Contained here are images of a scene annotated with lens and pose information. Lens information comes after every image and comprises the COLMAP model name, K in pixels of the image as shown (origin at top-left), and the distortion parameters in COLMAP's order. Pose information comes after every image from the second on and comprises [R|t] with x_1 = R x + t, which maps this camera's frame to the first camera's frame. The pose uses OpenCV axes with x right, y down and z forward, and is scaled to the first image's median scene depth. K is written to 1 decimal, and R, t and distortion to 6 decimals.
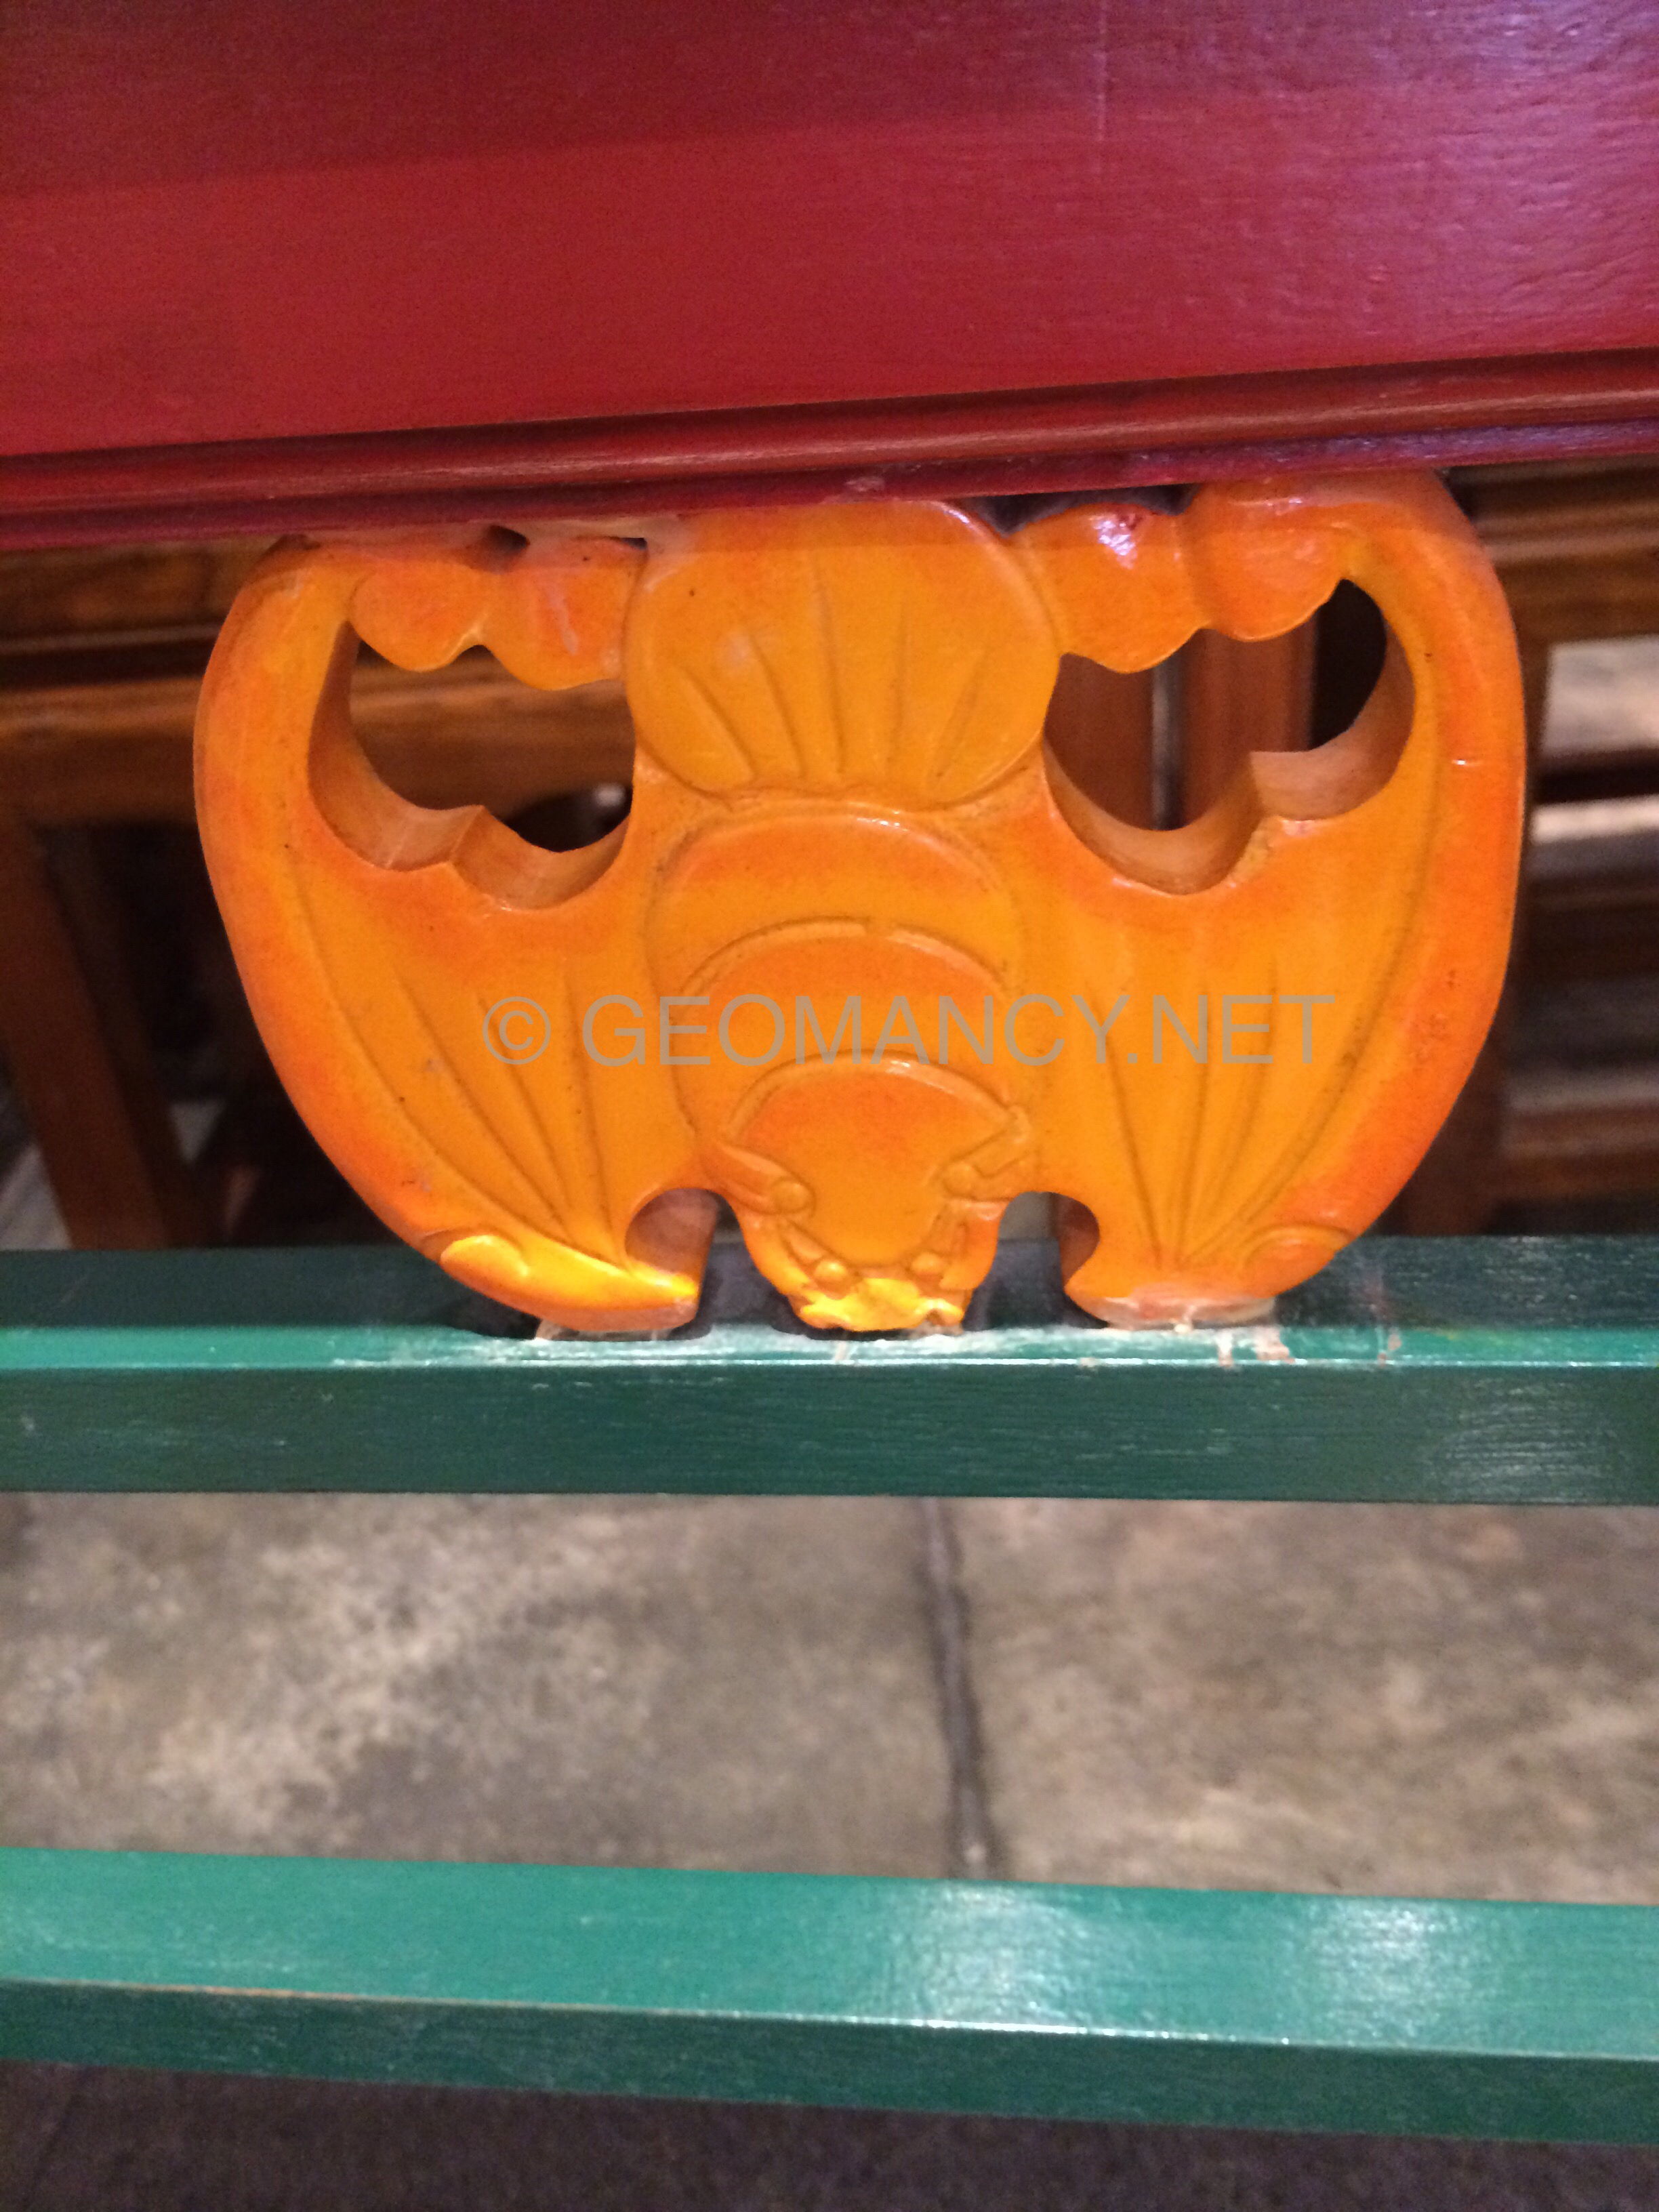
lens RADIAL K [[1870.1, 0, 824.6], [0, 1870.1, 1108.0], [0, 0, 1]] dist [0.029343, -0.026257]
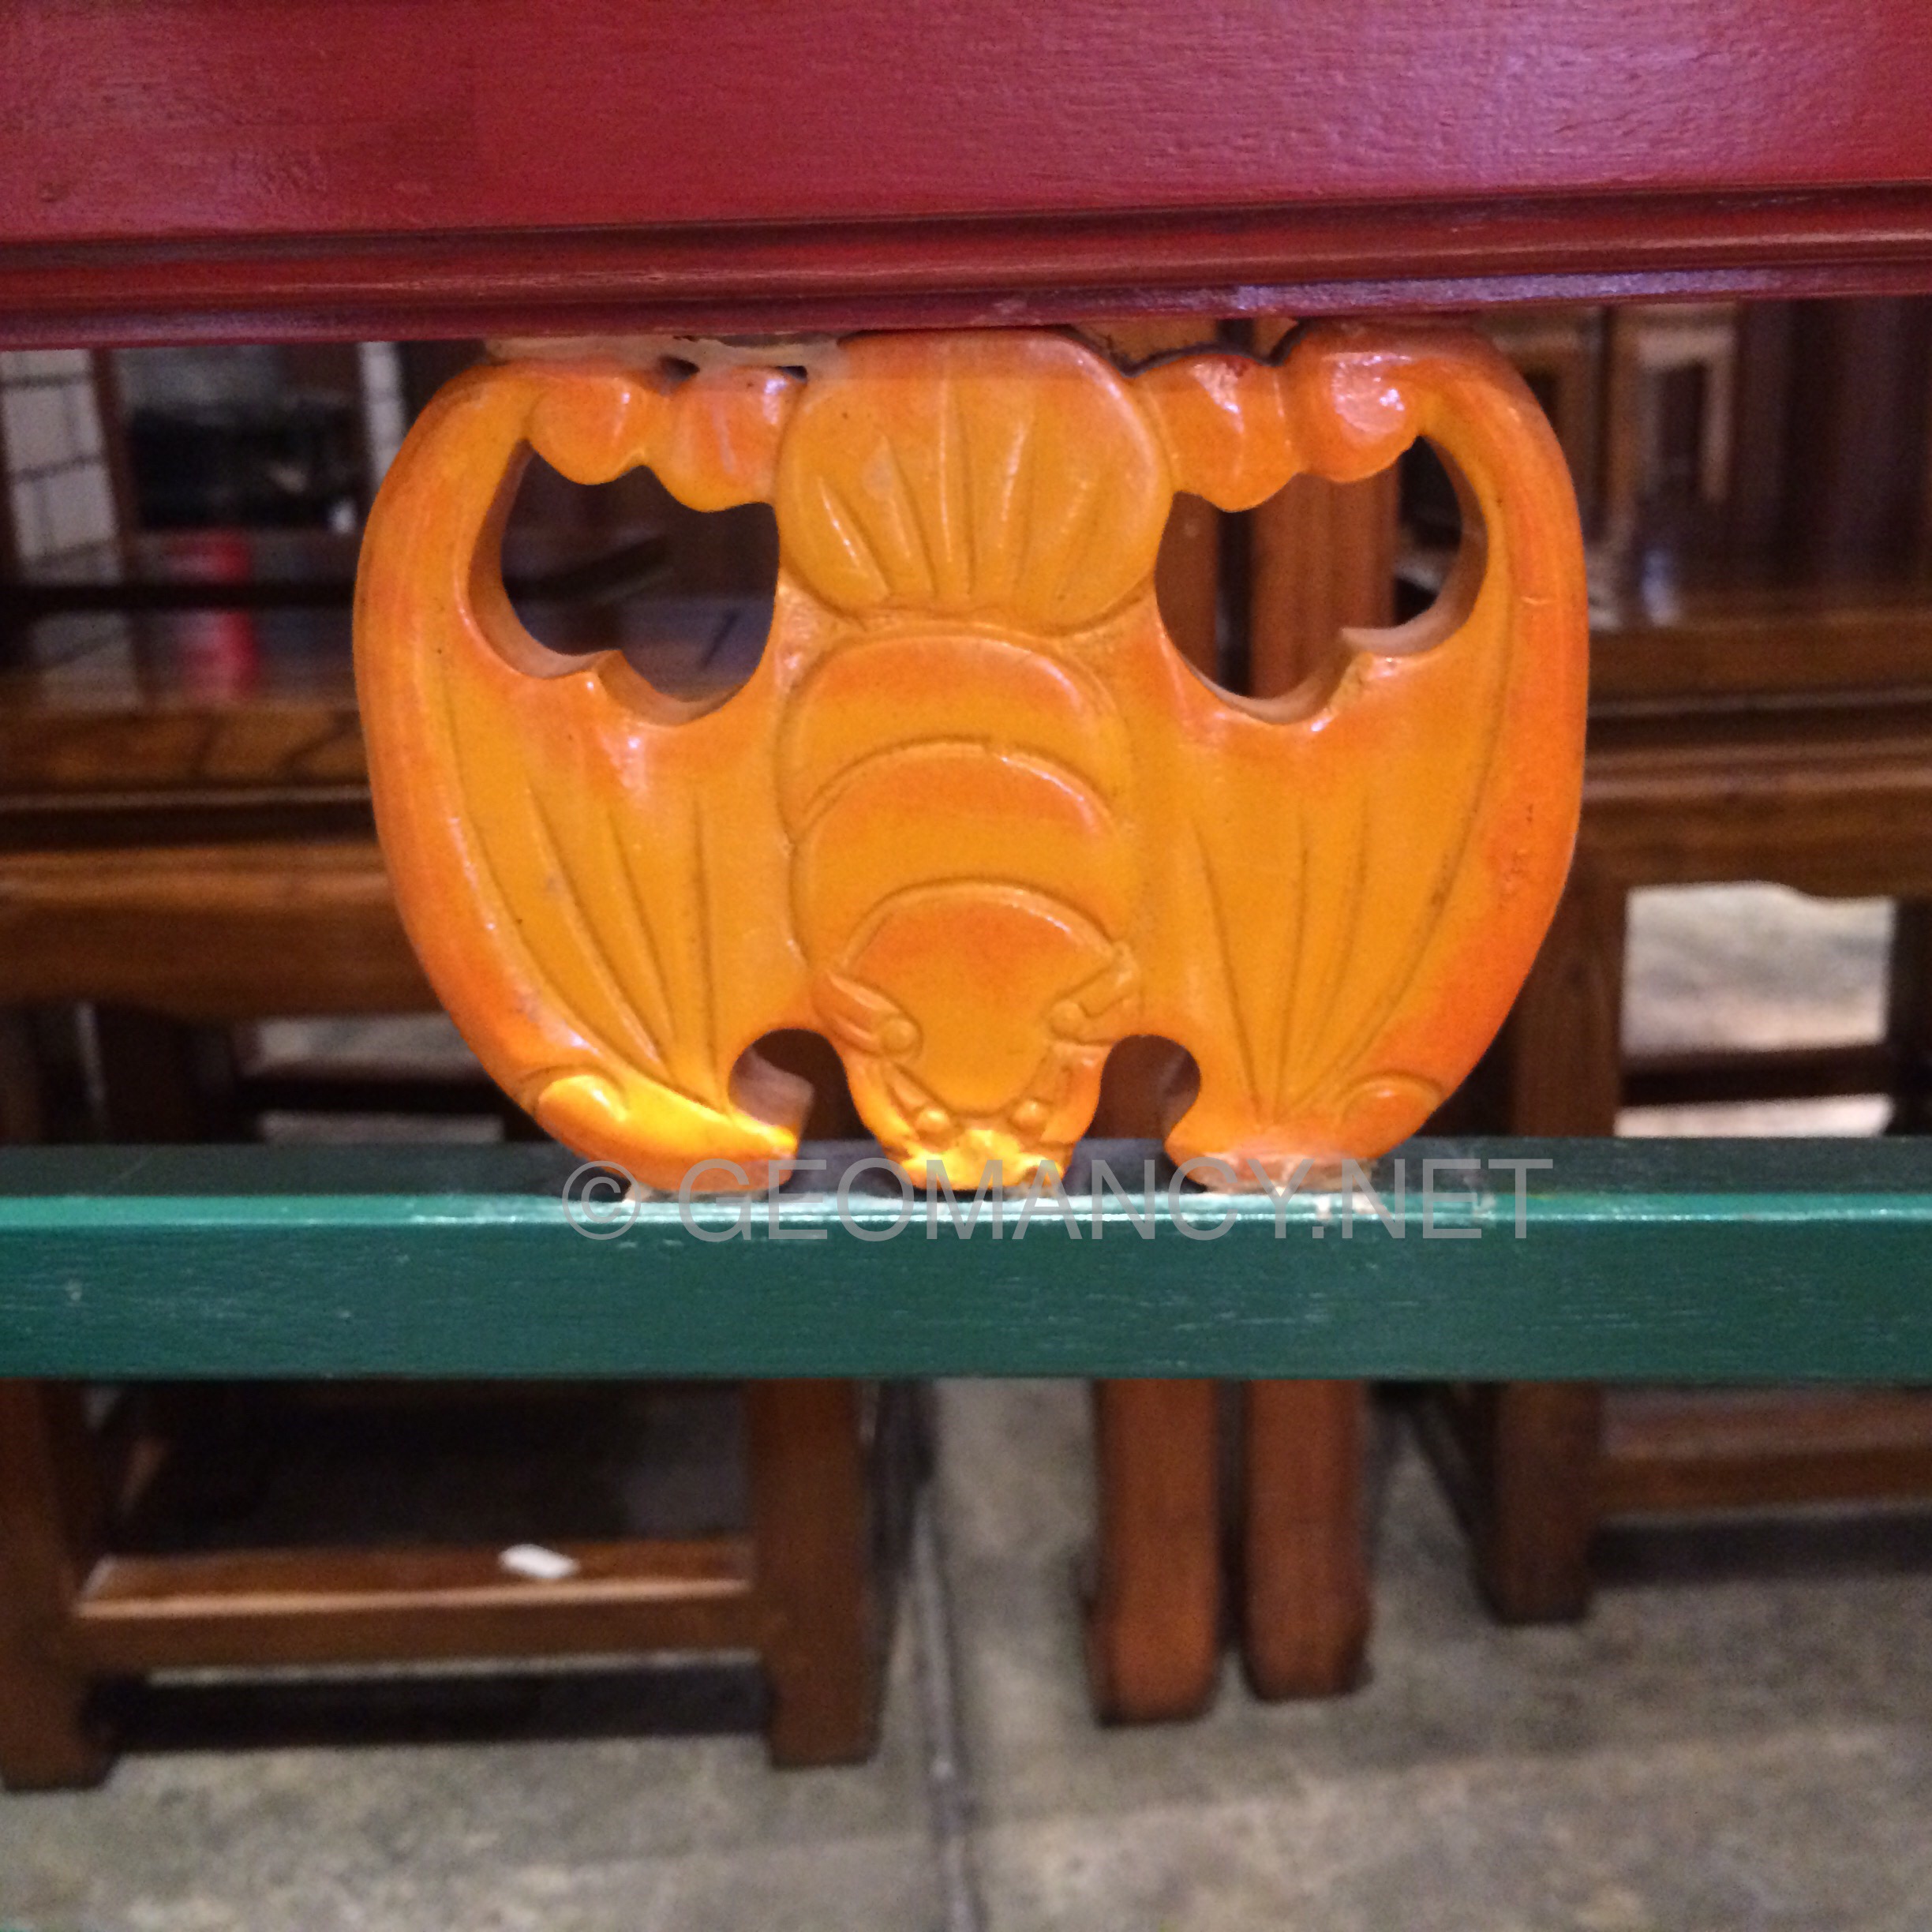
lens RADIAL K [[2139.7, 0, 961.6], [0, 2139.7, 965.3], [0, 0, 1]] dist [0.040439, 0.000000]
pose [[0.997658, 0.039532, 0.055818, -0.052235], [-0.025543, 0.972353, -0.232115, 0.292243], [-0.063450, 0.230145, 0.971086, -0.143495]]
